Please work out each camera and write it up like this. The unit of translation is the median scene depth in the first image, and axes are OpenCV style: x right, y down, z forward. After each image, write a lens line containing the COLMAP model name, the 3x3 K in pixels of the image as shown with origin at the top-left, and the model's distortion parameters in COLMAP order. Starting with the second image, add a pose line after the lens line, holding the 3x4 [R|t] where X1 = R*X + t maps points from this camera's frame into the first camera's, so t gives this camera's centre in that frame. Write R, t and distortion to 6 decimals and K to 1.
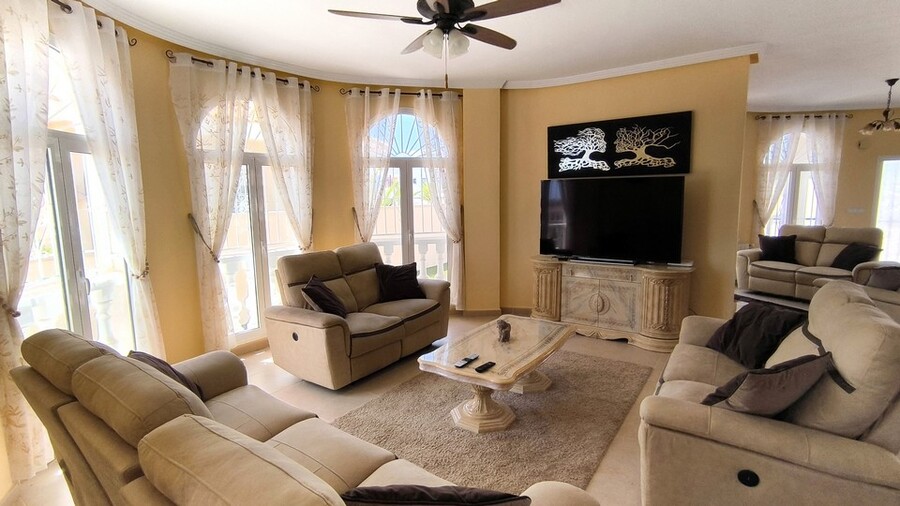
lens RADIAL K [[422.9, 0, 452.9], [0, 422.9, 252.0], [0, 0, 1]] dist [-0.039592, 0.026436]
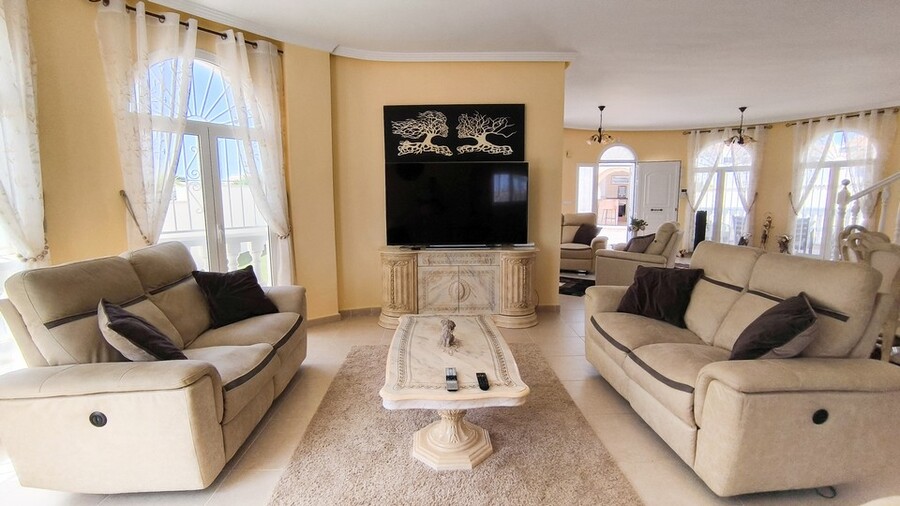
lens RADIAL K [[409.4, 0, 446.9], [0, 409.4, 250.0], [0, 0, 1]] dist [-0.032474, 0.023158]
pose [[0.810416, -0.067725, 0.581927, -0.210704], [0.071238, 0.997317, 0.016858, 0.009610], [-0.581508, 0.027793, 0.813066, 0.229072]]
